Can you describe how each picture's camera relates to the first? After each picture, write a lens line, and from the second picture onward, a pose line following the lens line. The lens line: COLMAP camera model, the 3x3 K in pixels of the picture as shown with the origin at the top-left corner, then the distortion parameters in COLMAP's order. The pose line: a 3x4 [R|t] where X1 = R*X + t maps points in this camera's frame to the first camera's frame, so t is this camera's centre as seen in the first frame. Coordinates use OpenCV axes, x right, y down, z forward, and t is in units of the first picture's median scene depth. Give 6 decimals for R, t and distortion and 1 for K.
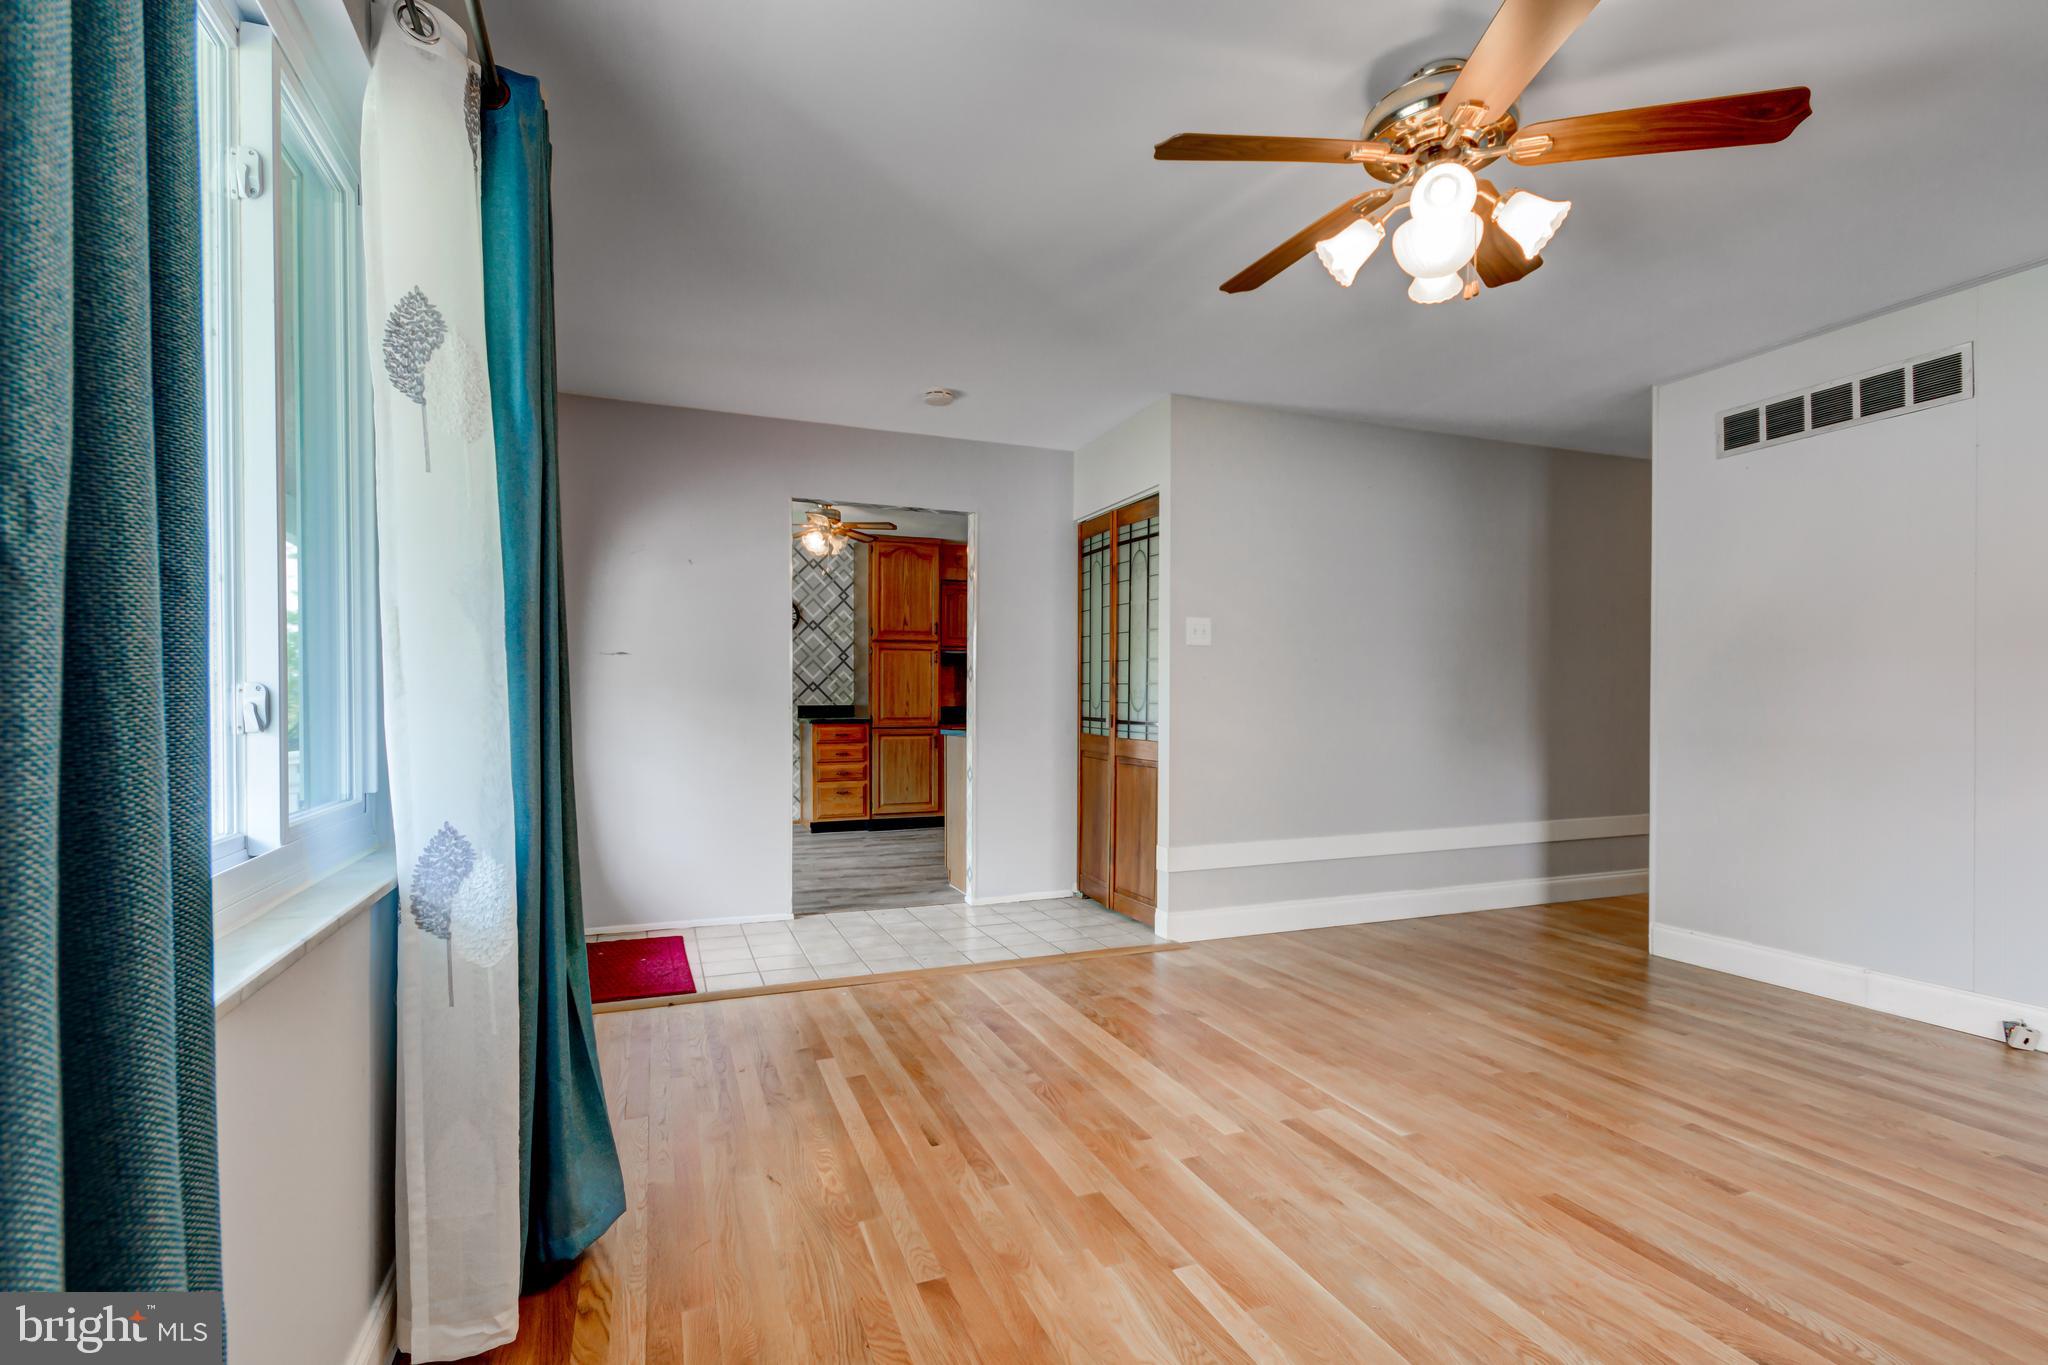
lens RADIAL K [[952.4, 0, 1024.9], [0, 952.4, 703.2], [0, 0, 1]] dist [0.007836, -0.003555]
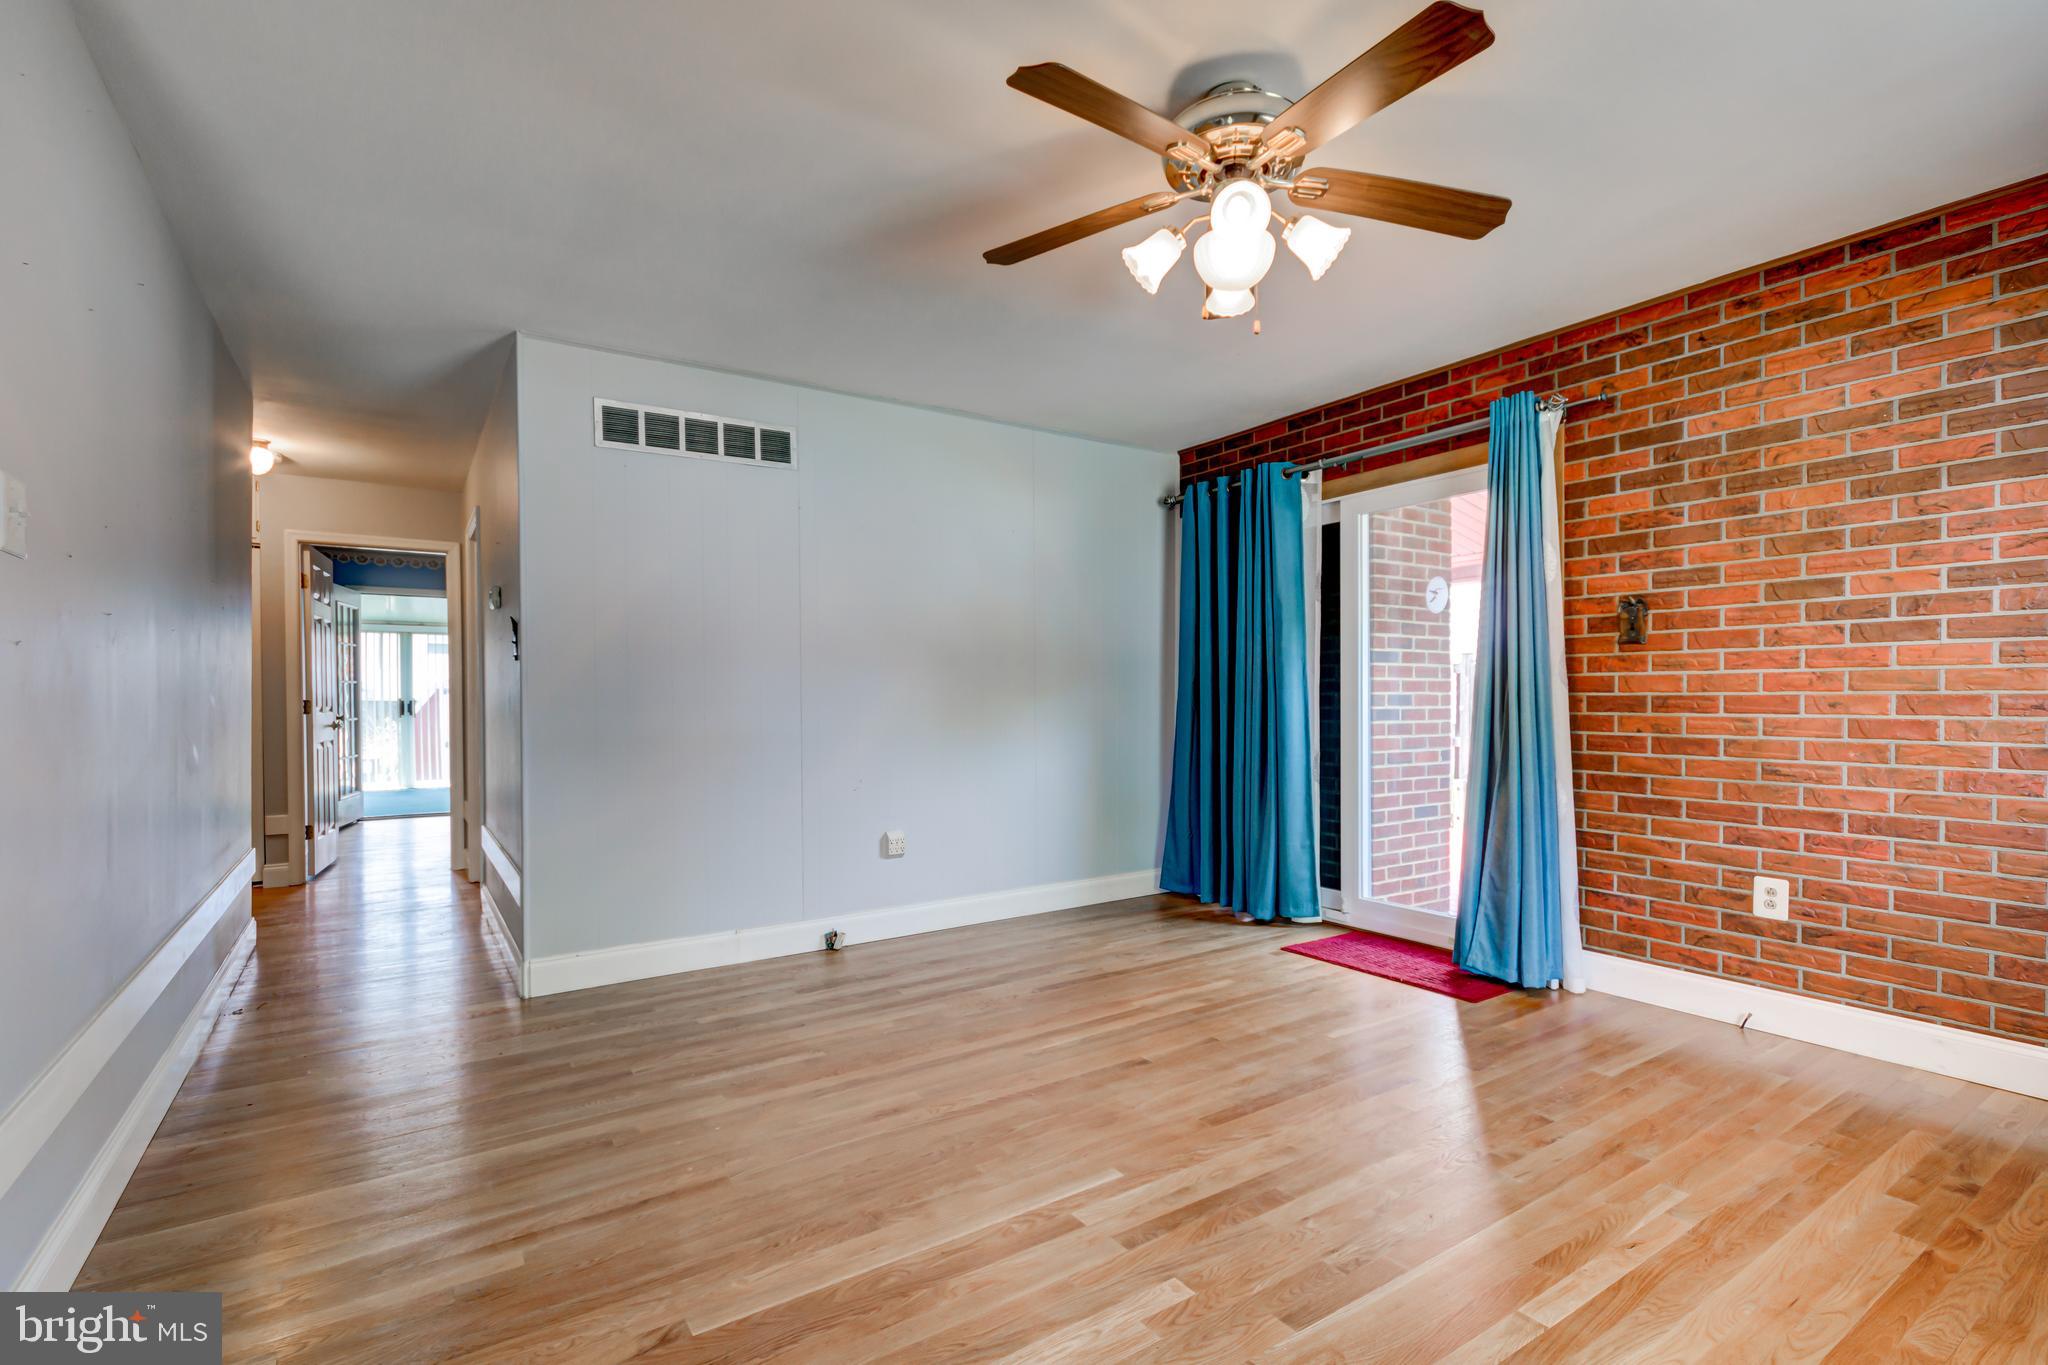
lens RADIAL K [[952.4, 0, 1034.5], [0, 952.4, 695.4], [0, 0, 1]] dist [0.007836, -0.003555]
pose [[-0.217459, 0.006130, 0.976050, -0.323174], [0.009104, 0.999950, -0.004252, -0.000401], [-0.976027, 0.007962, -0.217504, 0.865326]]
